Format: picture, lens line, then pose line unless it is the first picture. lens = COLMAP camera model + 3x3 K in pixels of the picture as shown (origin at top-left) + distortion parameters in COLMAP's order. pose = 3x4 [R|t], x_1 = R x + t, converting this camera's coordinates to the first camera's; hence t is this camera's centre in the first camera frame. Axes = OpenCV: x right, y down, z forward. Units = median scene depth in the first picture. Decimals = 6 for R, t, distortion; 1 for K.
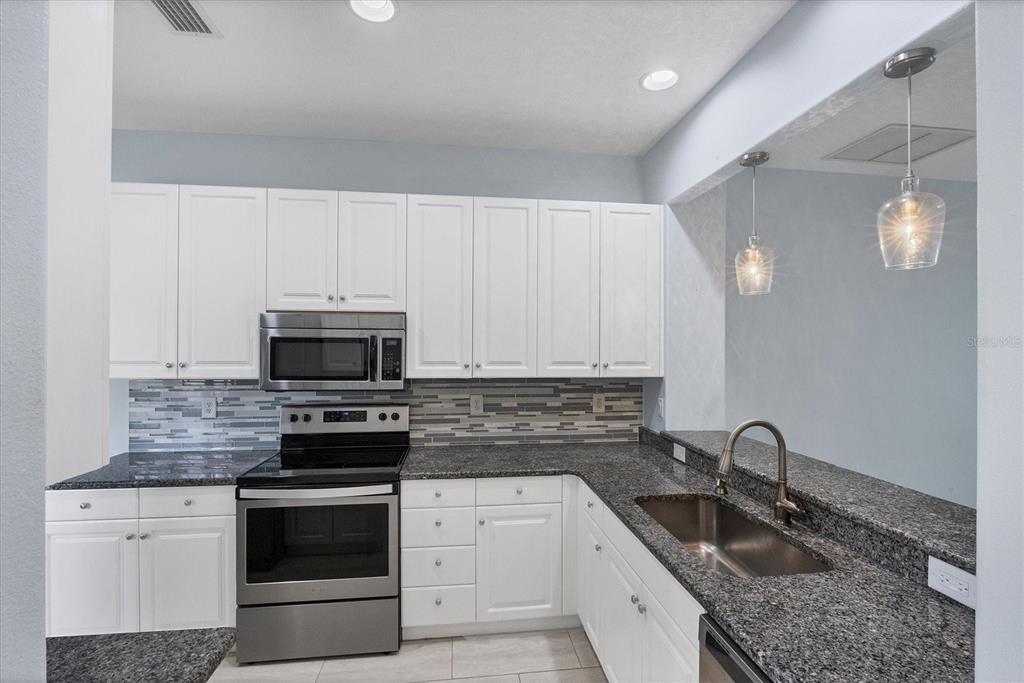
lens RADIAL K [[461.9, 0, 504.4], [0, 461.9, 344.6], [0, 0, 1]] dist [-0.013587, 0.003626]
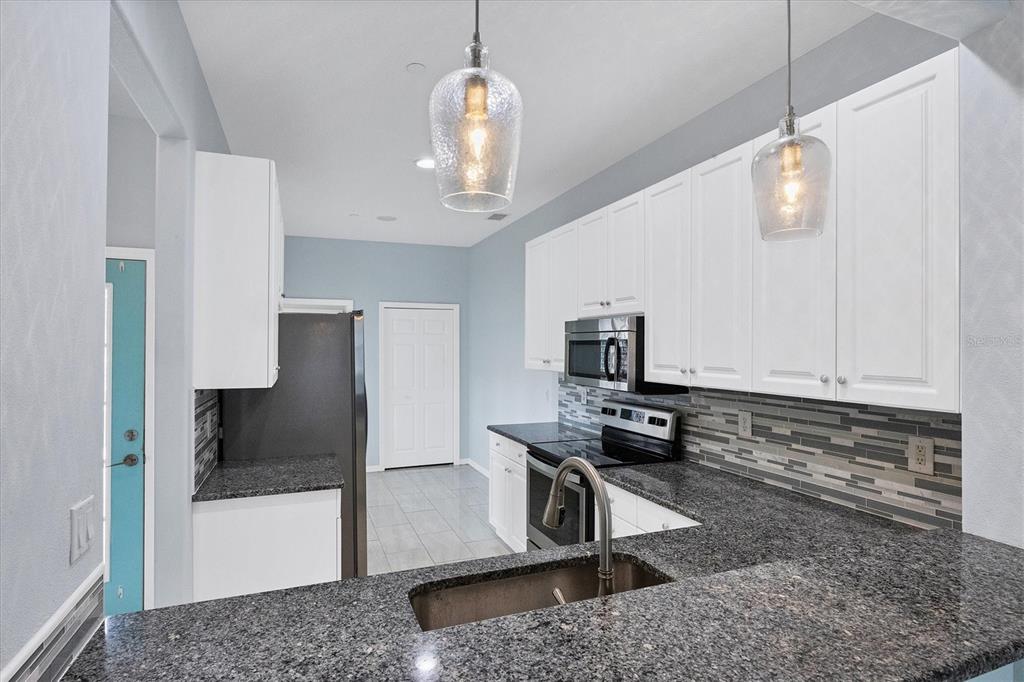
lens RADIAL K [[536.4, 0, 516.9], [0, 536.4, 348.1], [0, 0, 1]] dist [-0.006515, 0.001187]
pose [[0.261123, -0.000311, -0.965305, 0.750601], [-0.000630, 1.000000, -0.000492, 0.004622], [0.965305, 0.000737, 0.261123, 0.430780]]
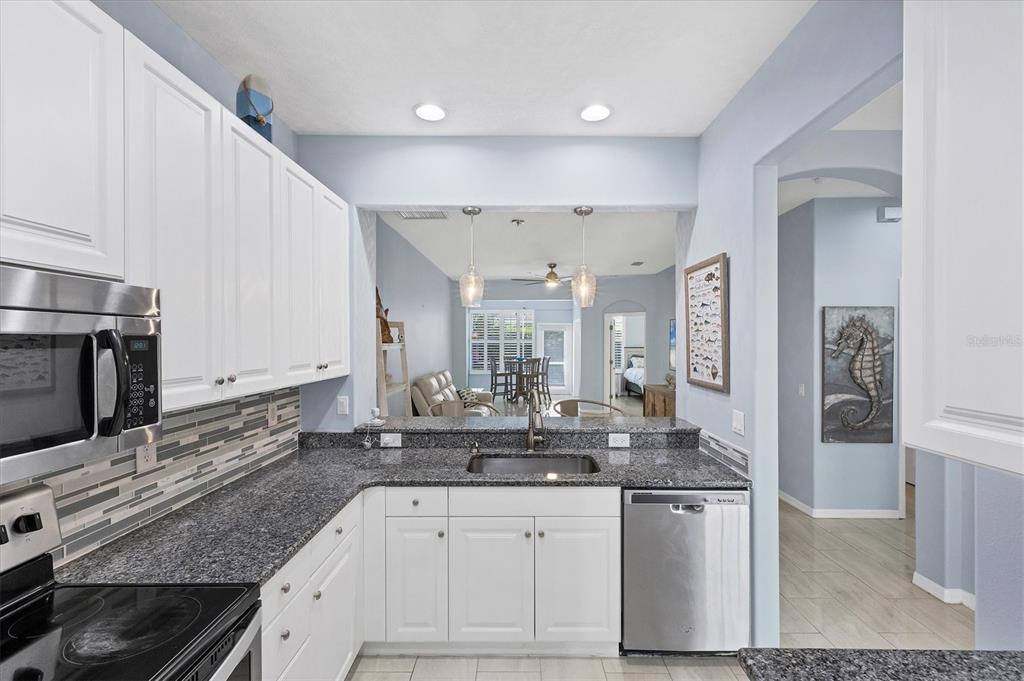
lens RADIAL K [[439.1, 0, 521.9], [0, 439.1, 341.8], [0, 0, 1]] dist [0.007101, 0.000156]
pose [[0.113118, -0.007774, 0.993551, -0.583300], [0.000550, 0.999970, 0.007762, -0.010100], [-0.993581, -0.000332, 0.113119, 0.517269]]
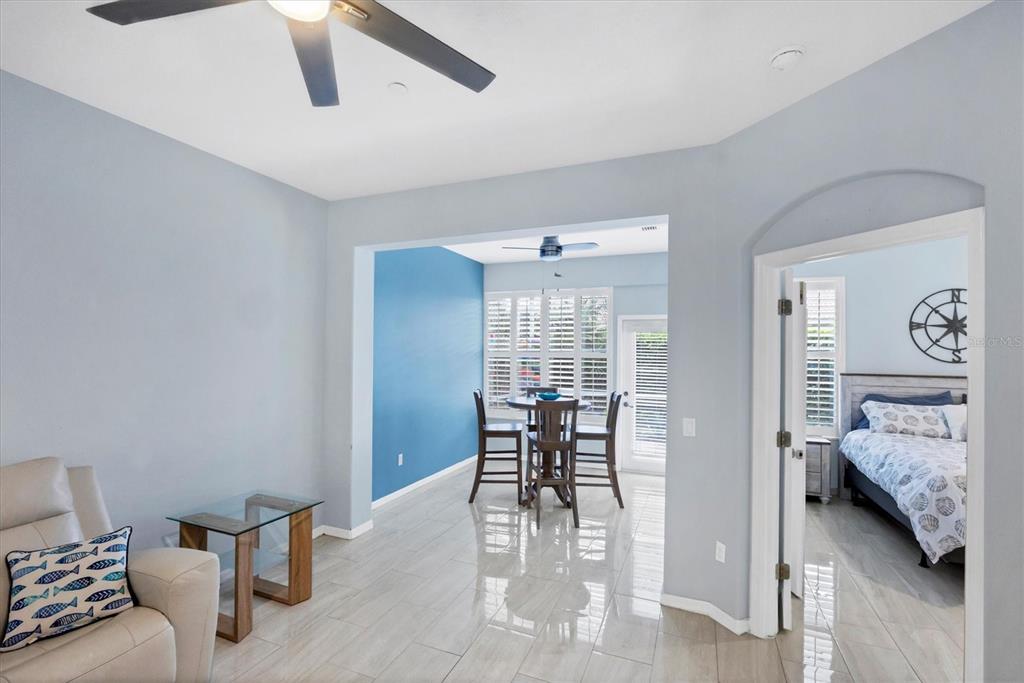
lens RADIAL K [[461.9, 0, 519.1], [0, 461.9, 343.9], [0, 0, 1]] dist [-0.013587, 0.003626]
pose [[0.472888, 0.014649, 0.881001, 1.779214], [-0.008979, 0.999890, -0.011806, -0.003391], [-0.881077, -0.002327, 0.472968, 0.251866]]
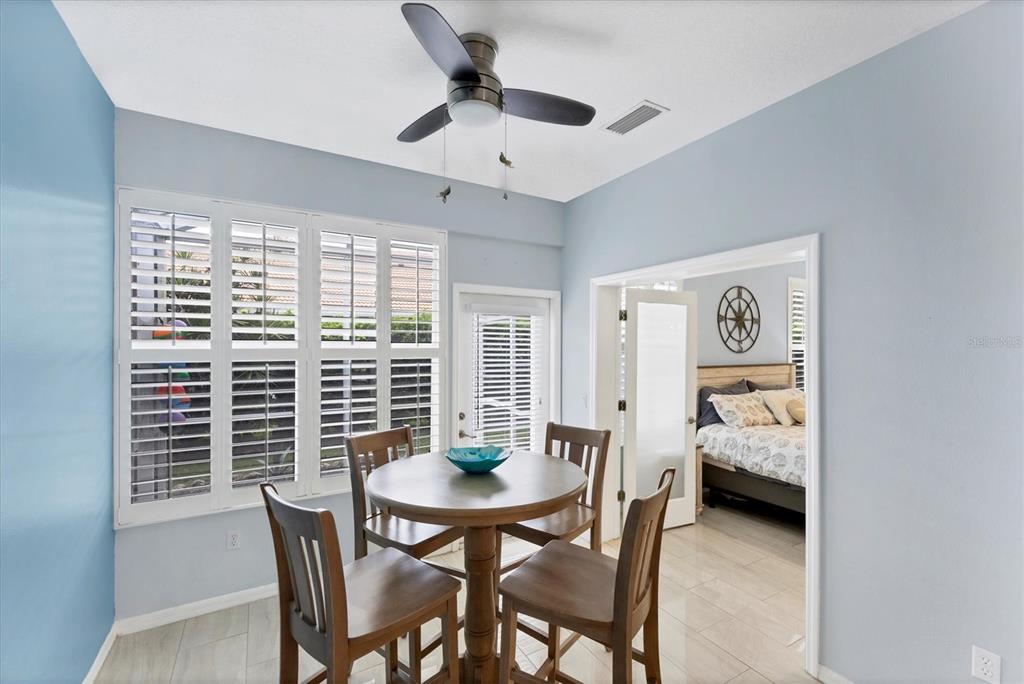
lens RADIAL K [[439.1, 0, 526.0], [0, 439.1, 346.9], [0, 0, 1]] dist [0.007101, 0.000156]
pose [[-0.405690, -0.010655, 0.913949, 2.746145], [-0.003195, 0.999942, 0.010239, -0.007868], [-0.914005, 0.001234, -0.405700, 1.185907]]
